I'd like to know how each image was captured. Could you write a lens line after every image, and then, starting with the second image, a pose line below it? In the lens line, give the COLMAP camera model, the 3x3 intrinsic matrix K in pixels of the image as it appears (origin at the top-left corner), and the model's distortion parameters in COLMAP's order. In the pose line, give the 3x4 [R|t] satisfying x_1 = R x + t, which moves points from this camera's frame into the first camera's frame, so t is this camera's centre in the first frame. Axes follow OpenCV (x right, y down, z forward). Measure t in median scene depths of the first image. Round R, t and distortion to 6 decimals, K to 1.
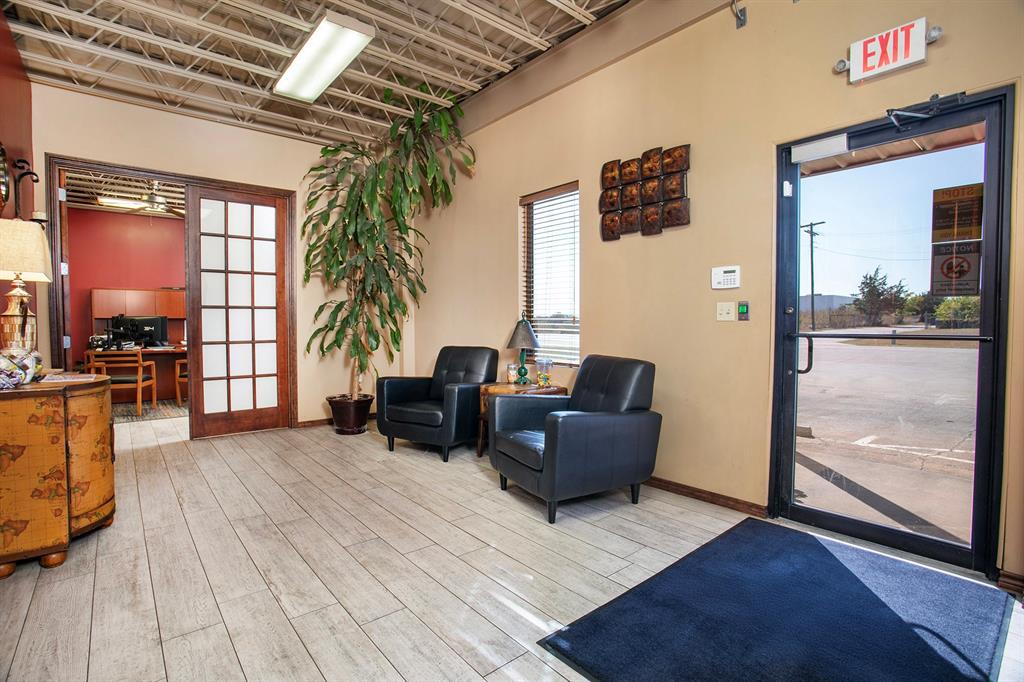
lens RADIAL K [[493.1, 0, 512.3], [0, 493.1, 344.4], [0, 0, 1]] dist [-0.002076, 0.000977]
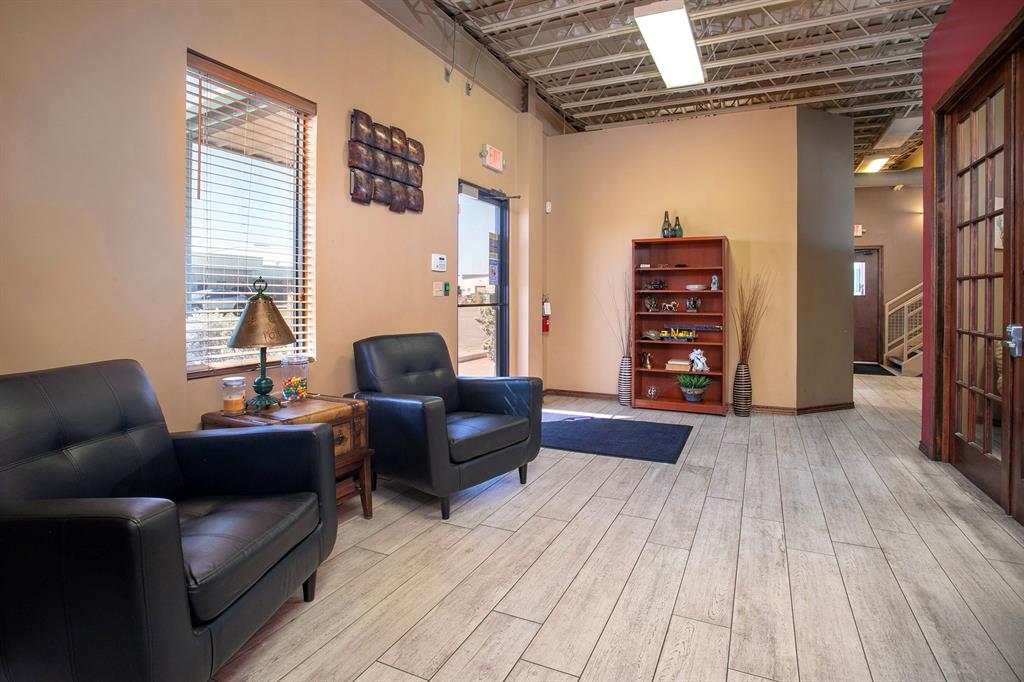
lens RADIAL K [[493.1, 0, 540.0], [0, 493.1, 302.2], [0, 0, 1]] dist [-0.002076, 0.000977]
pose [[-0.445622, 0.001045, 0.895221, -0.942099], [0.028636, 0.999504, 0.013088, -0.046986], [-0.894763, 0.031468, -0.445431, 1.506915]]
